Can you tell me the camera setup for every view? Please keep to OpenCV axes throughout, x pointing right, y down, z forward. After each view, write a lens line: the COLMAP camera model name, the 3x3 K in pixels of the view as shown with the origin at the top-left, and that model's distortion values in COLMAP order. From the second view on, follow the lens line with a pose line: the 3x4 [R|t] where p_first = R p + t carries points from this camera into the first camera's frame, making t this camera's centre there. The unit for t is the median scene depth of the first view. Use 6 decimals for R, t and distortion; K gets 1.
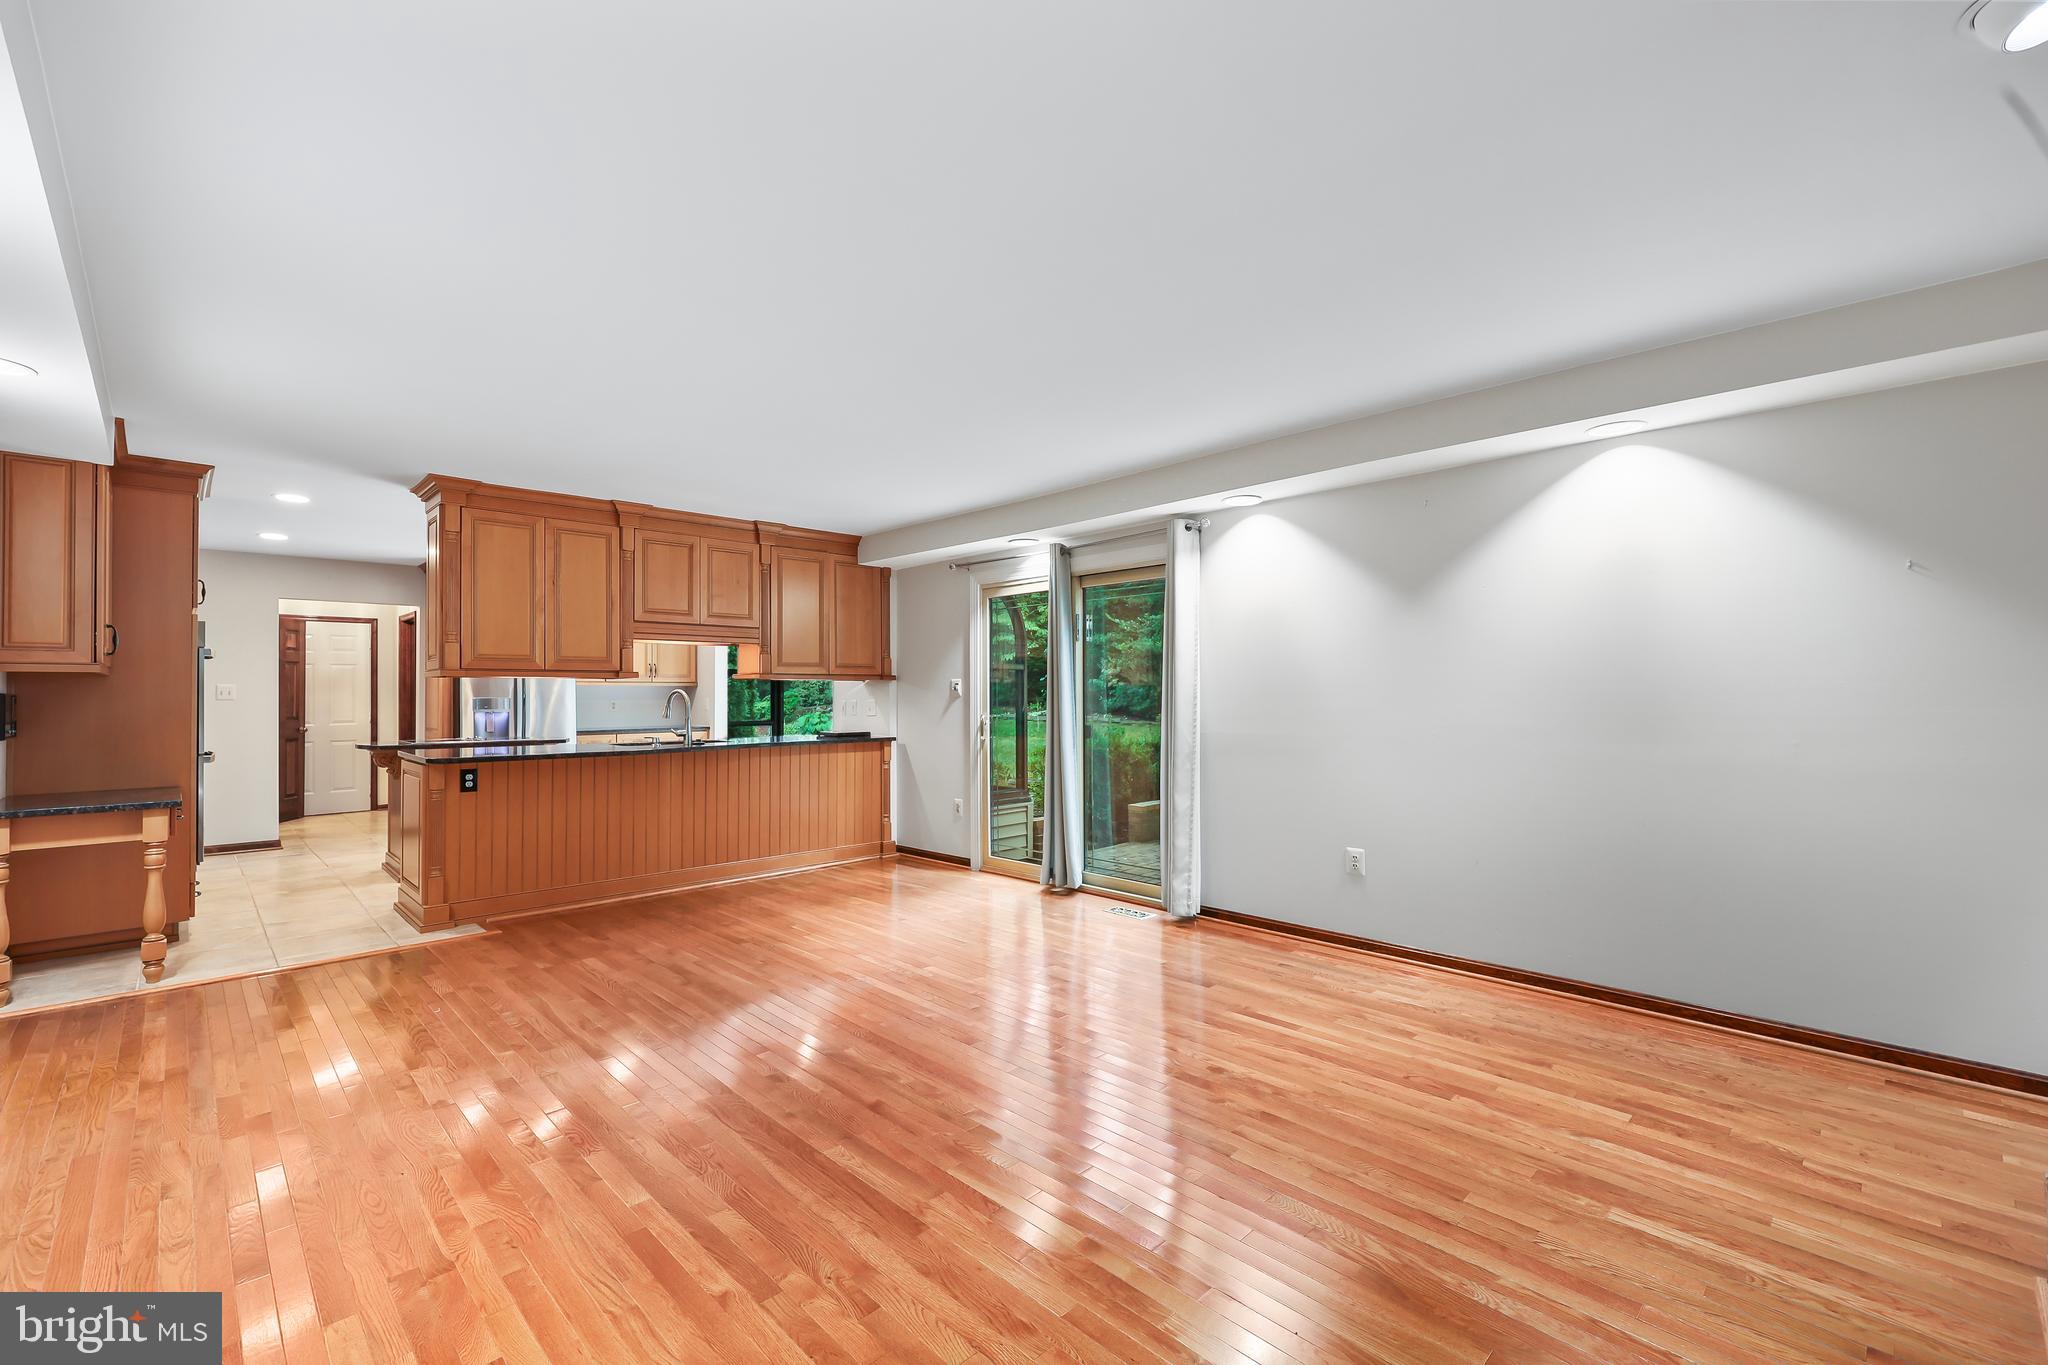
lens RADIAL K [[874.6, 0, 1029.1], [0, 874.6, 715.3], [0, 0, 1]] dist [0.002406, 0.000254]
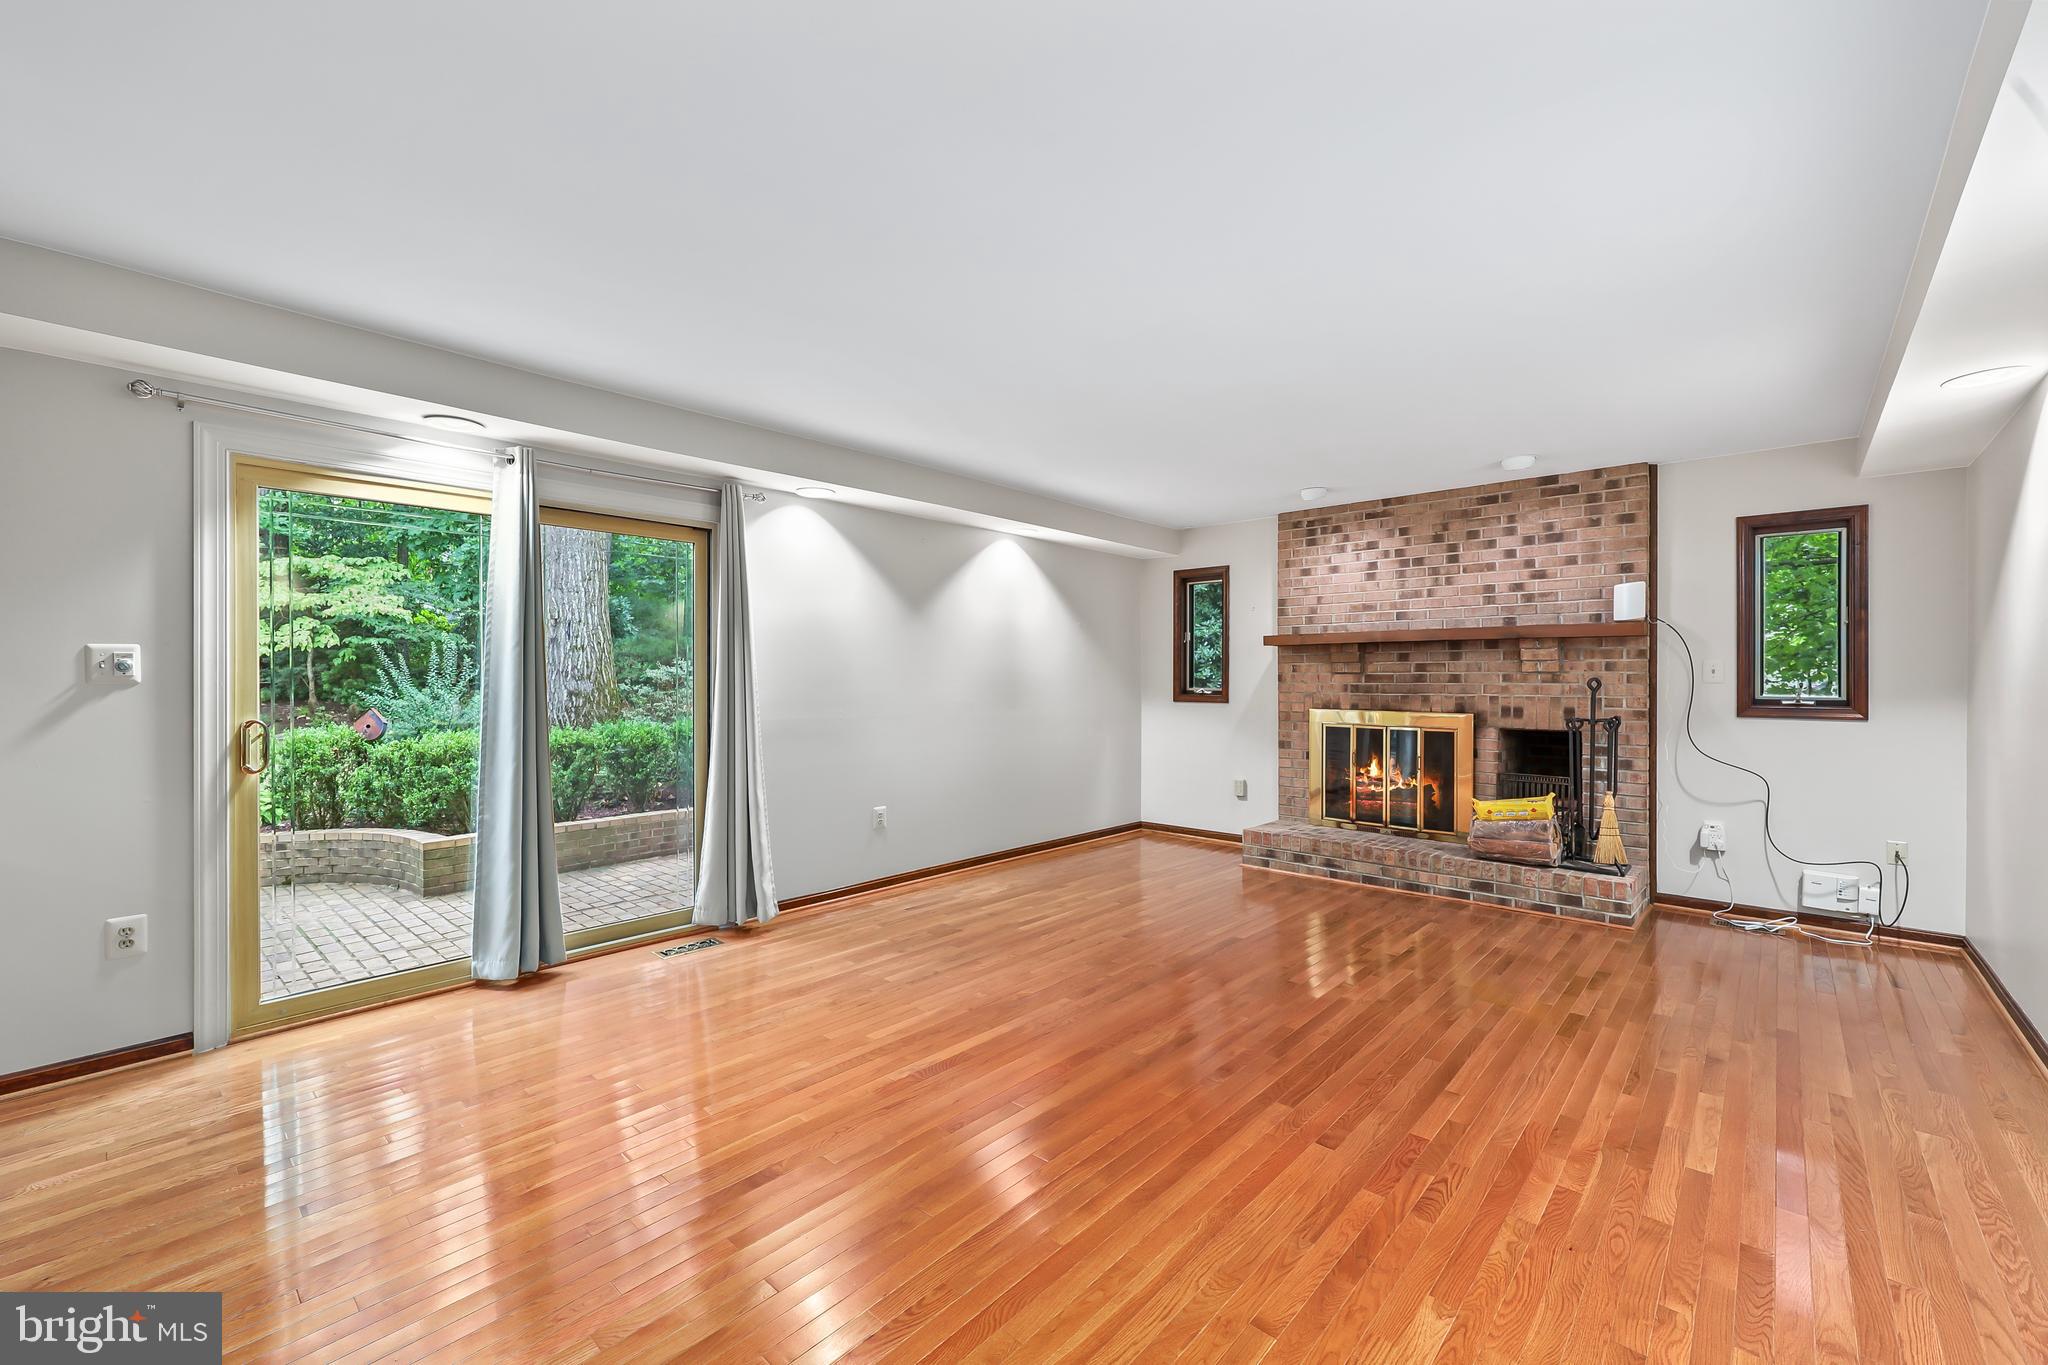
lens RADIAL K [[863.3, 0, 1024.0], [0, 863.3, 682.5], [0, 0, 1]] dist [0.001823, 0.000359]
pose [[-0.068911, -0.001417, 0.997622, -0.823456], [0.023130, 0.999728, 0.003017, -0.019642], [-0.997355, 0.023283, -0.068860, 0.855262]]
